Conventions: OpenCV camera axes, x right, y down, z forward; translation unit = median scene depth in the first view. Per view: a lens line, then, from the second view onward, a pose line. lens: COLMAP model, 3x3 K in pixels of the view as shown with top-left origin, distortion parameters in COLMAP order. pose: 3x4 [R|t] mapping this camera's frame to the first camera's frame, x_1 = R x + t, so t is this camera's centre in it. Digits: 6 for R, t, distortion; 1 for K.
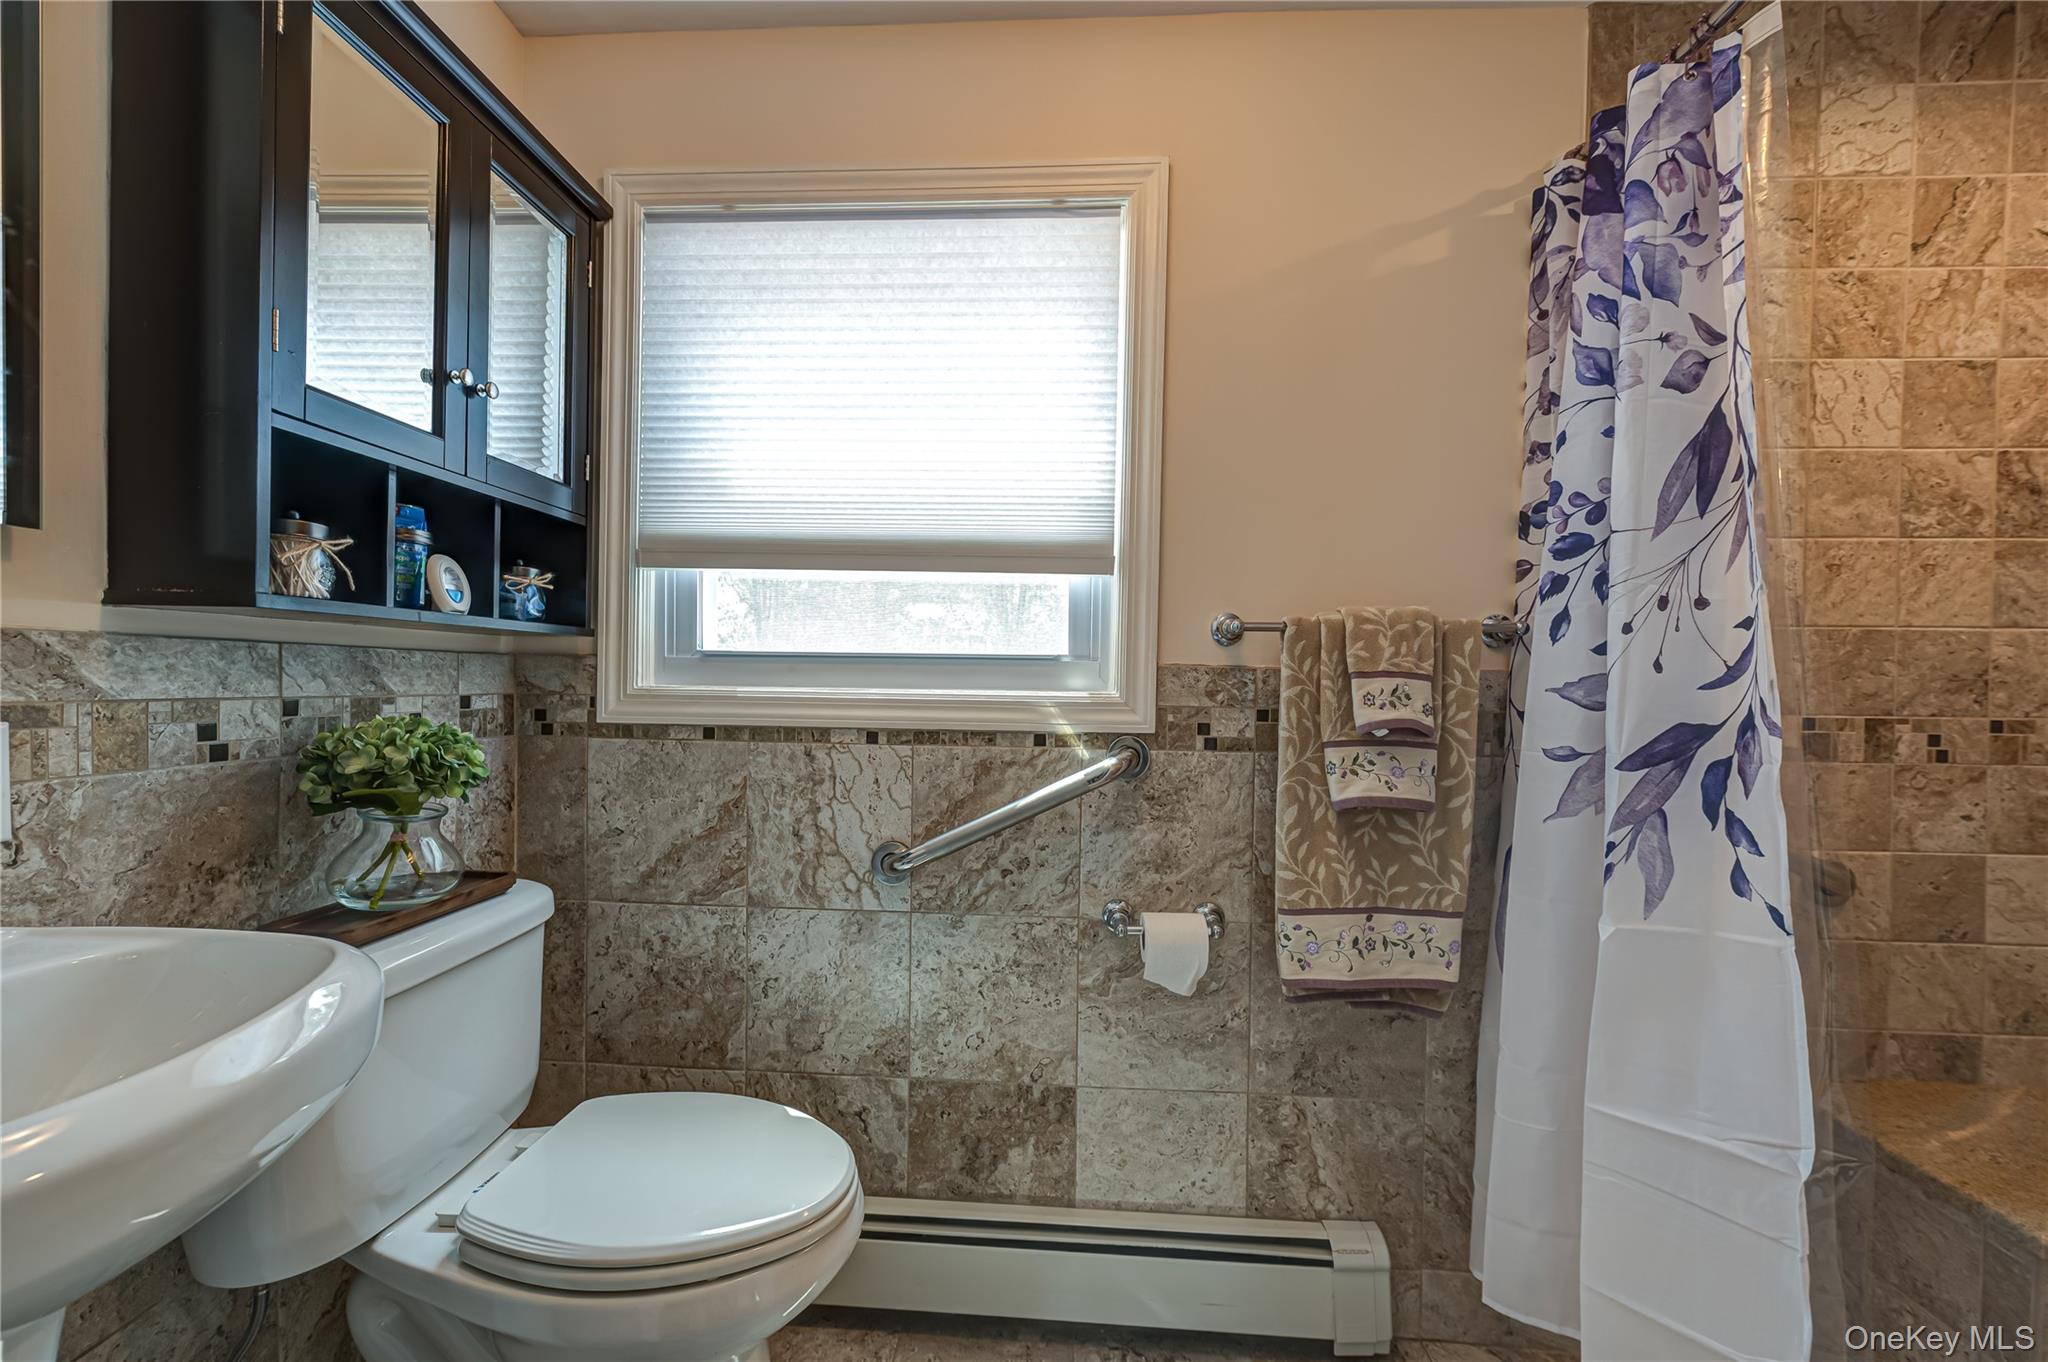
lens RADIAL K [[802.9, 0, 1020.9], [0, 802.9, 685.5], [0, 0, 1]] dist [0.002450, -0.001800]
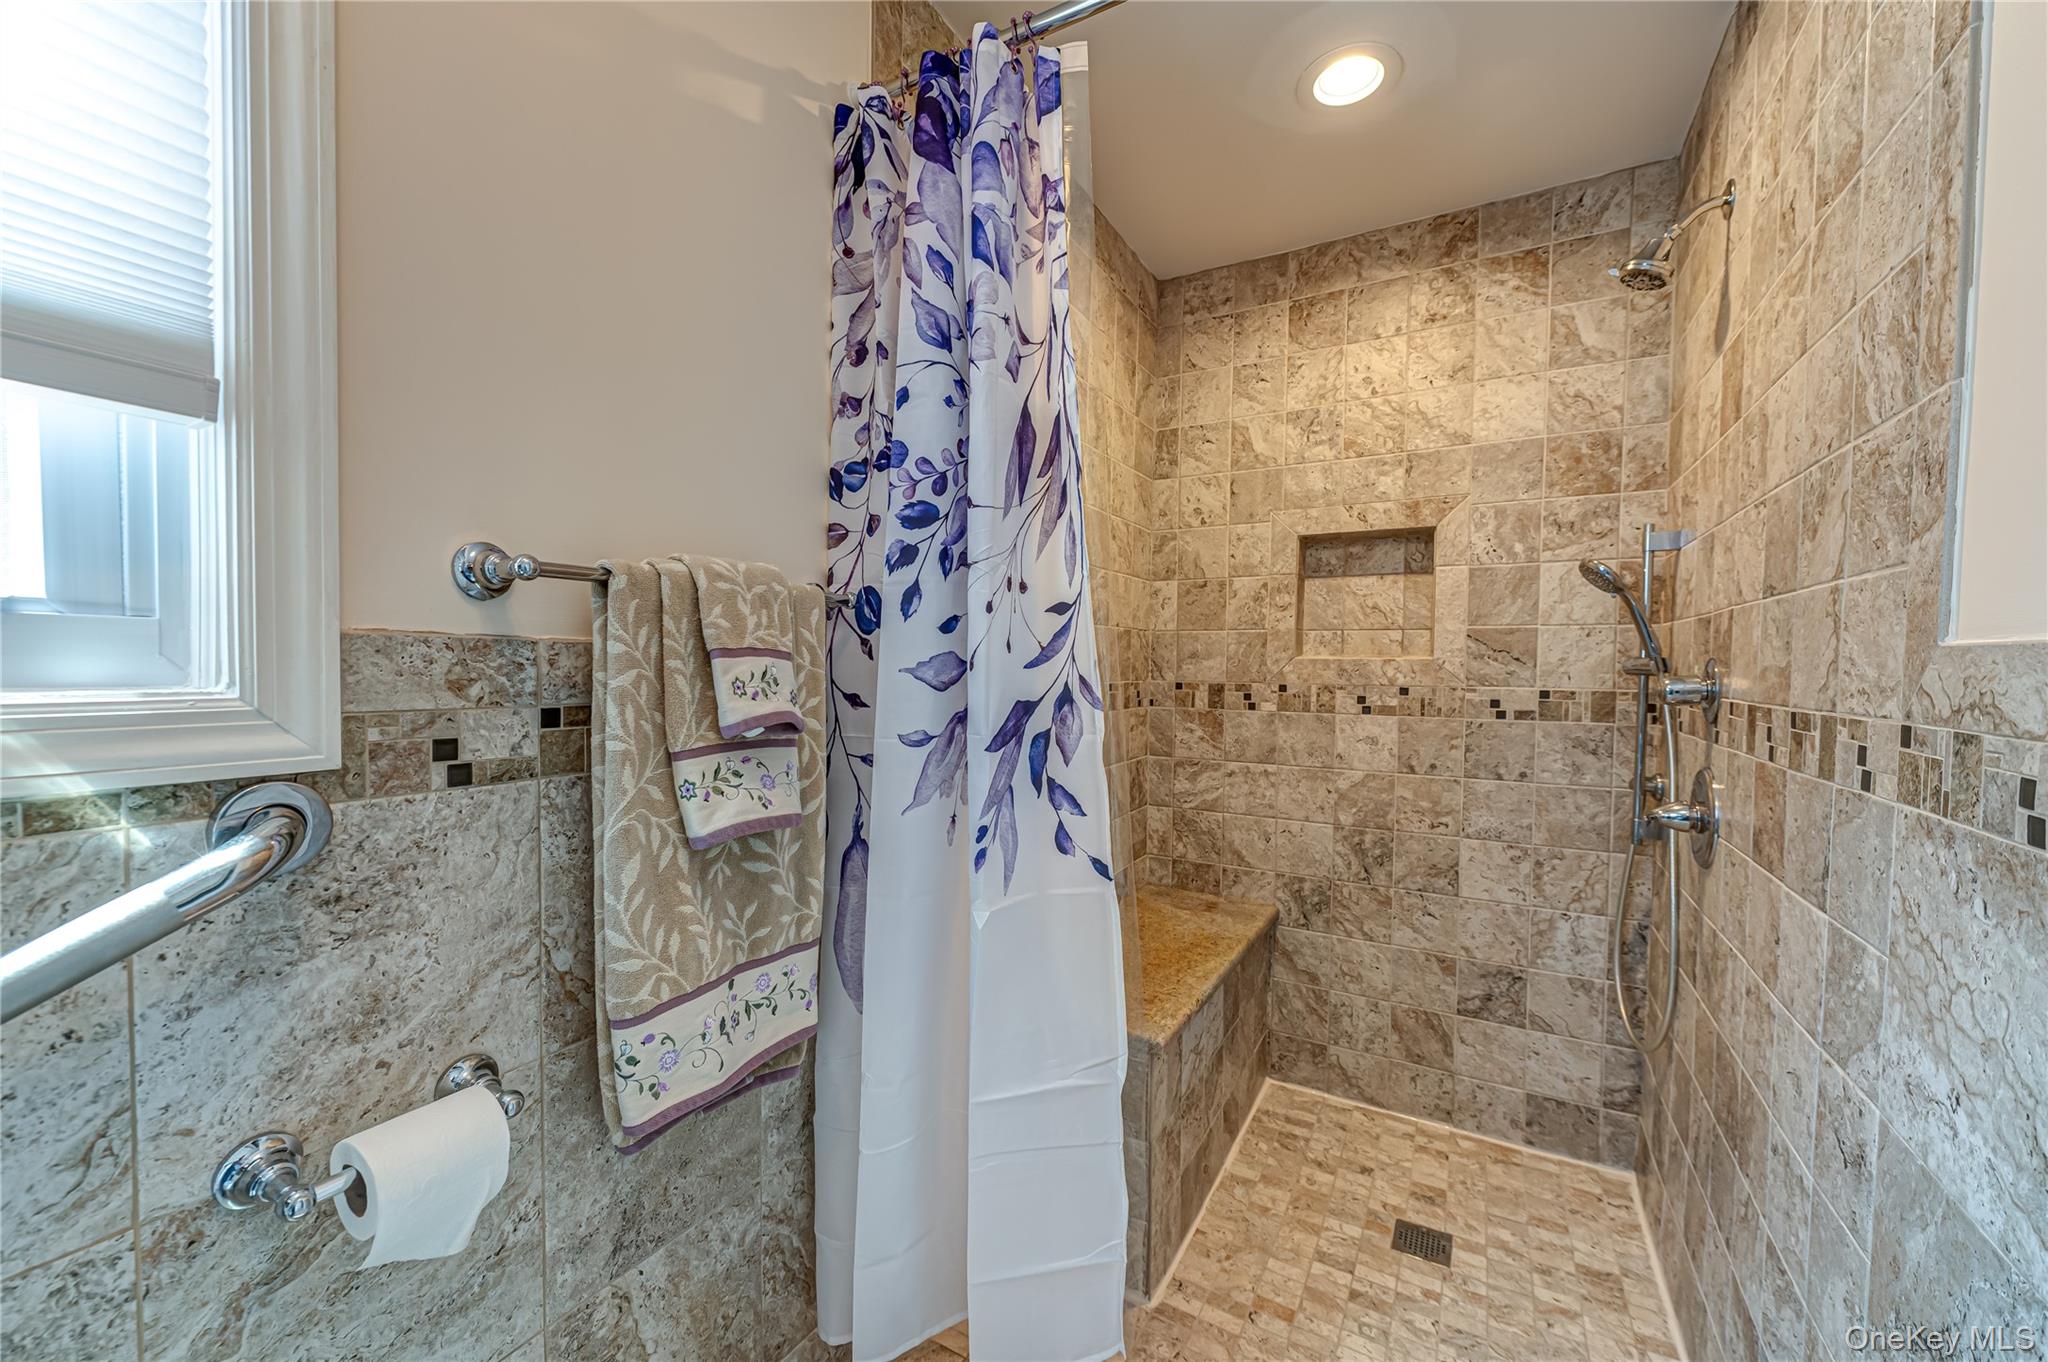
lens RADIAL K [[802.9, 0, 1021.0], [0, 802.9, 692.1], [0, 0, 1]] dist [0.002450, -0.001800]
pose [[0.451790, -0.040824, 0.891190, -0.089710], [0.003891, 0.999033, 0.043792, -0.008404], [-0.892116, -0.016318, 0.451512, 0.437689]]
